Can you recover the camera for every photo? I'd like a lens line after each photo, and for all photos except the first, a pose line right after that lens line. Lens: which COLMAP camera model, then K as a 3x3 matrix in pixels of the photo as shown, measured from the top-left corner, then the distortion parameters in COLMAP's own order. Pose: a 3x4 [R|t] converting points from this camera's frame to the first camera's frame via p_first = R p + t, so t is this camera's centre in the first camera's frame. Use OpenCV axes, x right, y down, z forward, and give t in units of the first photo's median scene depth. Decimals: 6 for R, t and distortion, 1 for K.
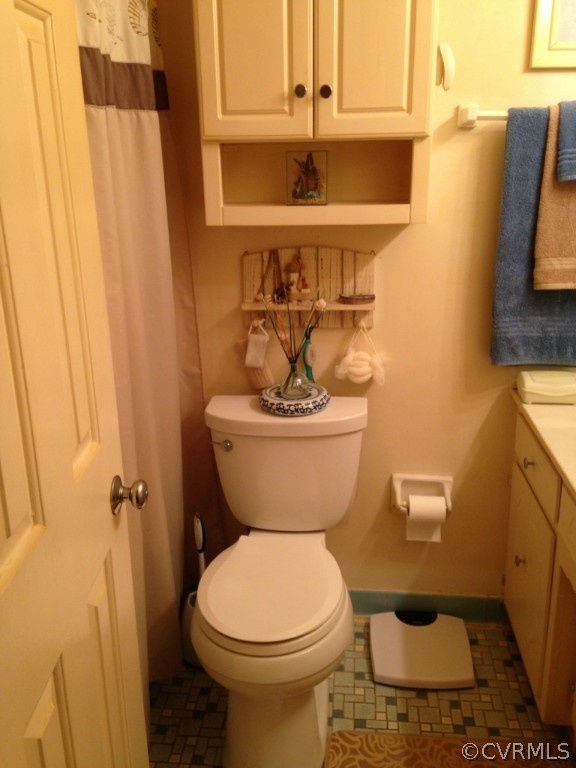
lens RADIAL K [[684.8, 0, 288.0], [0, 684.8, 384.0], [0, 0, 1]] dist [0.172740, -0.269543]
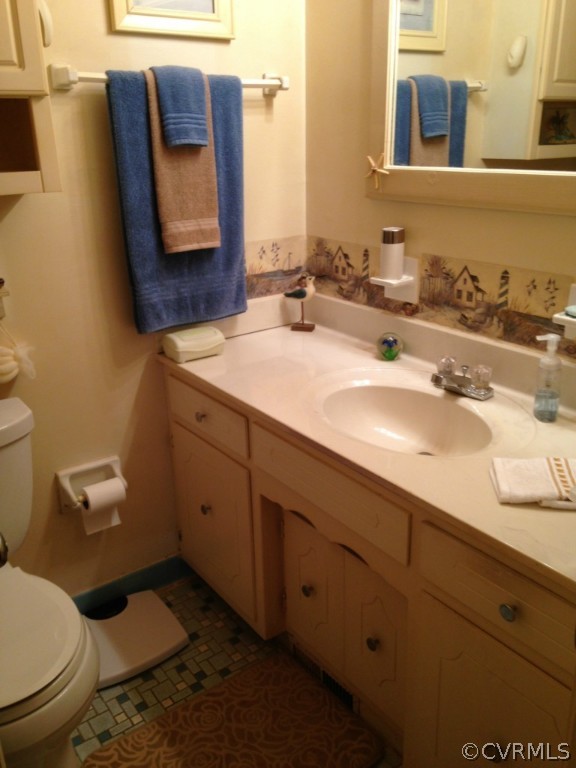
lens RADIAL K [[684.8, 0, 288.0], [0, 684.8, 384.0], [0, 0, 1]] dist [0.172740, -0.269543]
pose [[0.751821, -0.232554, 0.616996, -0.183111], [0.217751, 0.970808, 0.100576, -0.010861], [-0.622374, 0.058736, 0.780513, 0.094691]]
